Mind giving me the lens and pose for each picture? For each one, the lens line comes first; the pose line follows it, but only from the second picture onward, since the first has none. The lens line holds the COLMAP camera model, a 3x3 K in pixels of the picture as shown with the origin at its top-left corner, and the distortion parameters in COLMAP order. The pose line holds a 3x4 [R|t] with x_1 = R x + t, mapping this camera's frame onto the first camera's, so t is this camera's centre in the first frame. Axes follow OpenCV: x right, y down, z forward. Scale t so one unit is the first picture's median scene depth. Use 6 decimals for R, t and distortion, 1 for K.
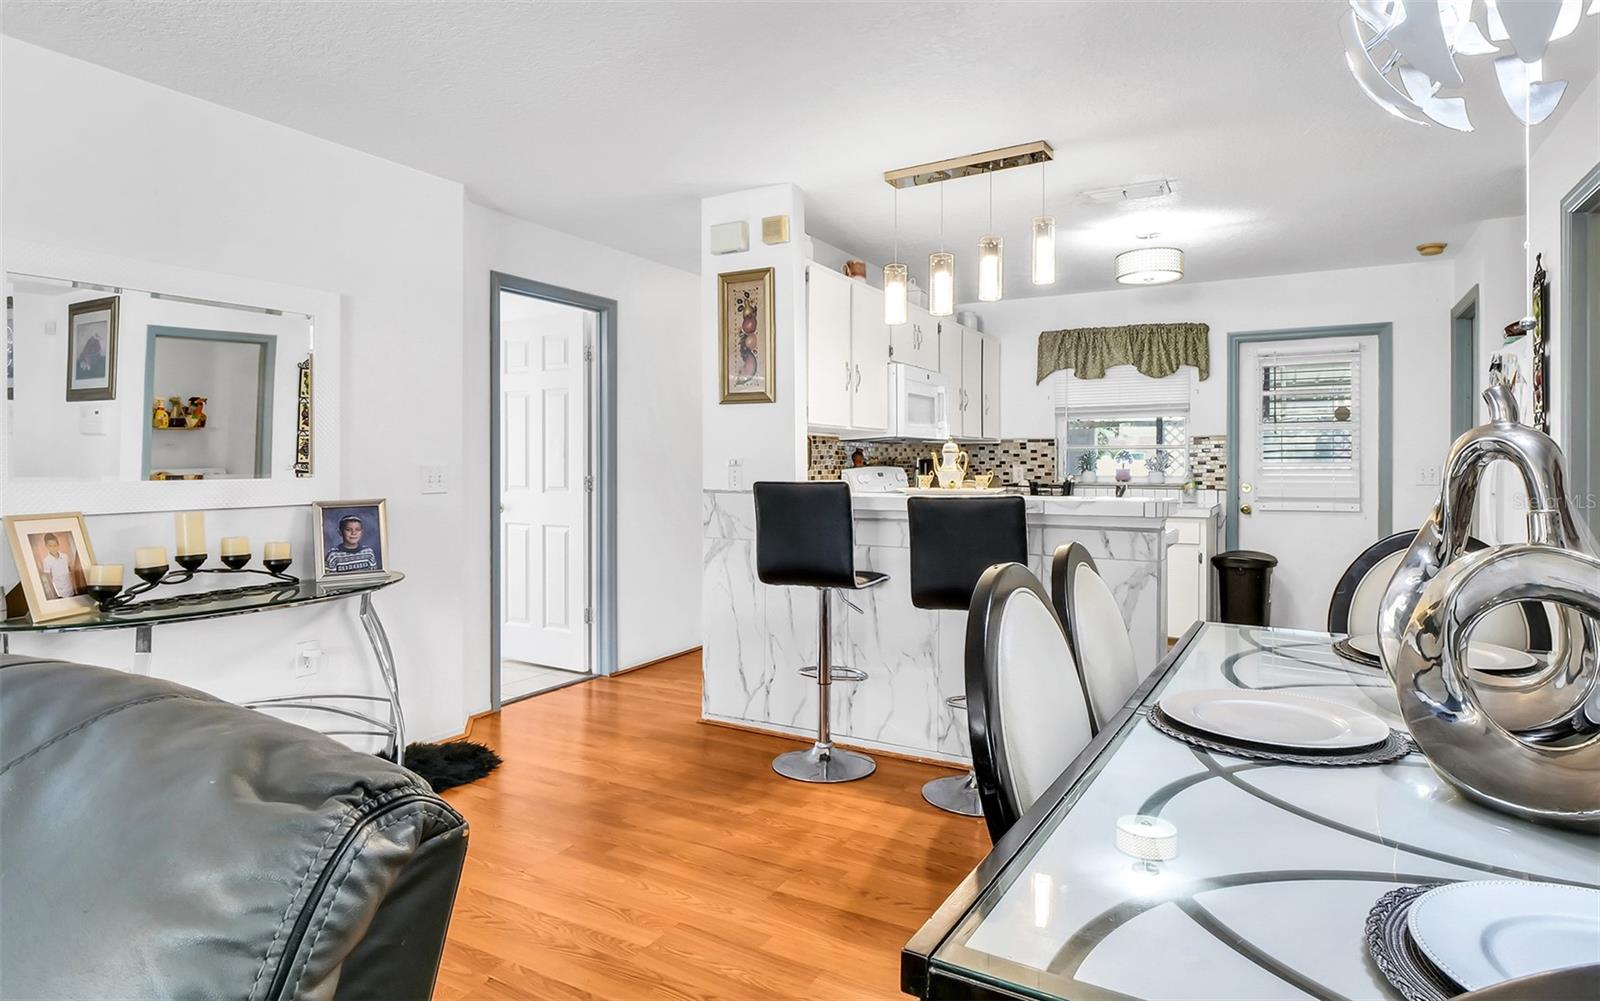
lens RADIAL K [[883.2, 0, 792.2], [0, 883.2, 466.2], [0, 0, 1]] dist [-0.013584, -0.000783]
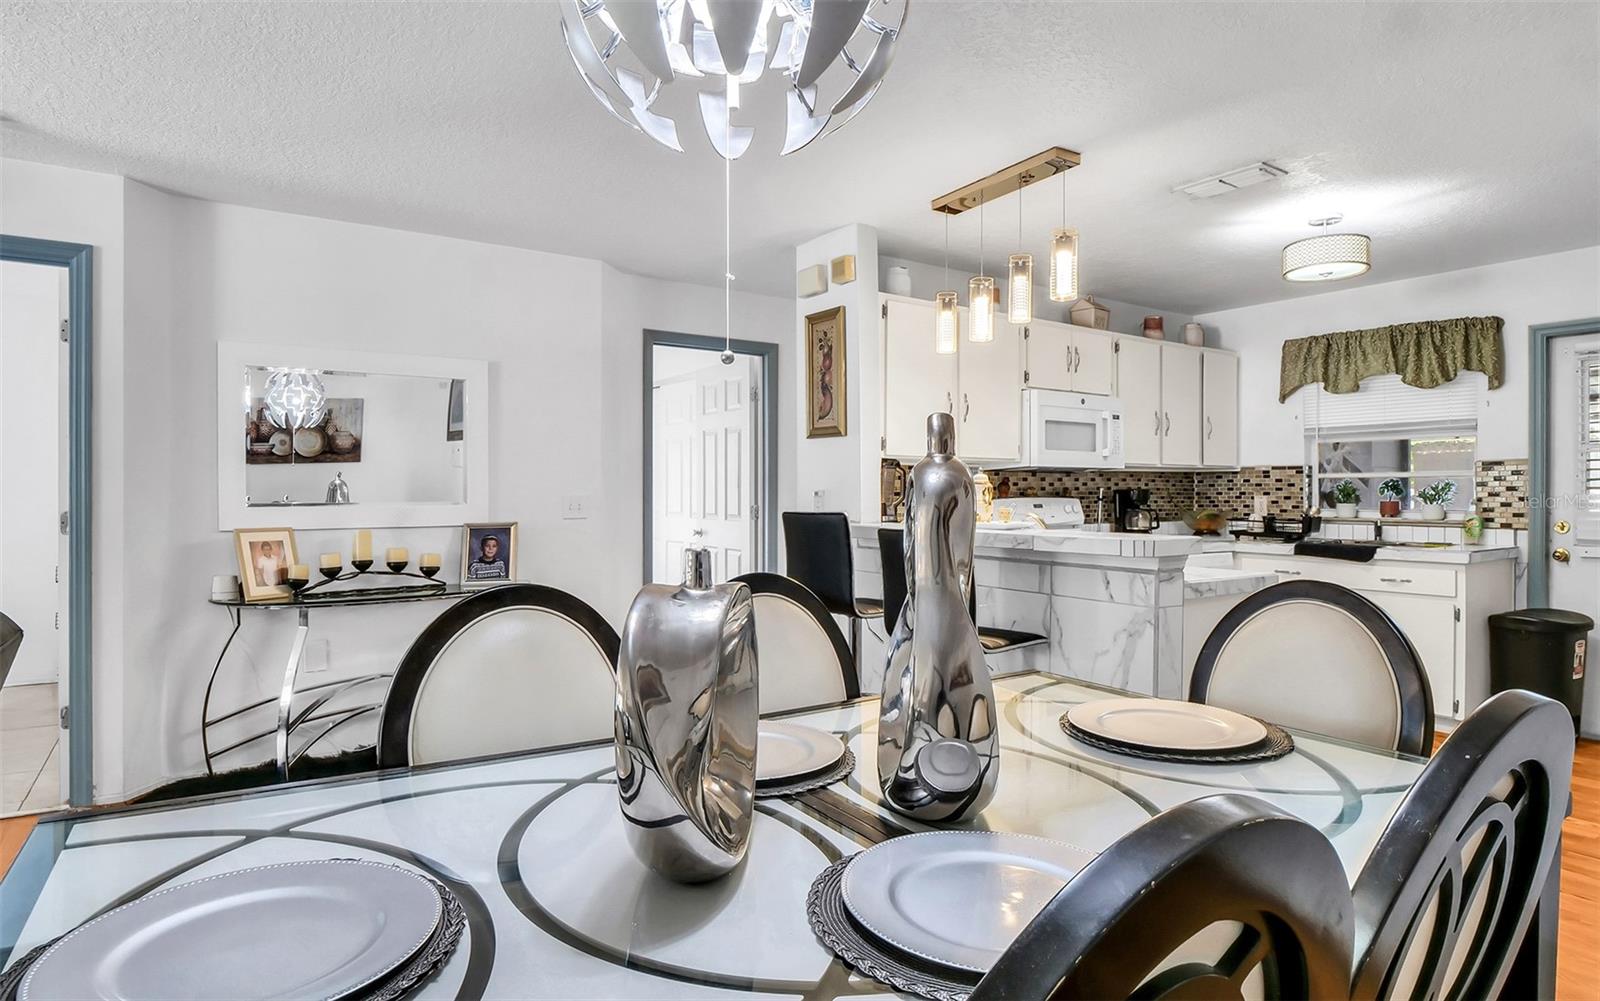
lens RADIAL K [[883.2, 0, 802.2], [0, 883.2, 503.8], [0, 0, 1]] dist [-0.013584, -0.000783]
pose [[0.898591, 0.007535, -0.438722, 0.375629], [-0.002667, 0.999928, 0.011713, -0.004187], [0.438778, -0.009355, 0.898547, 0.040795]]
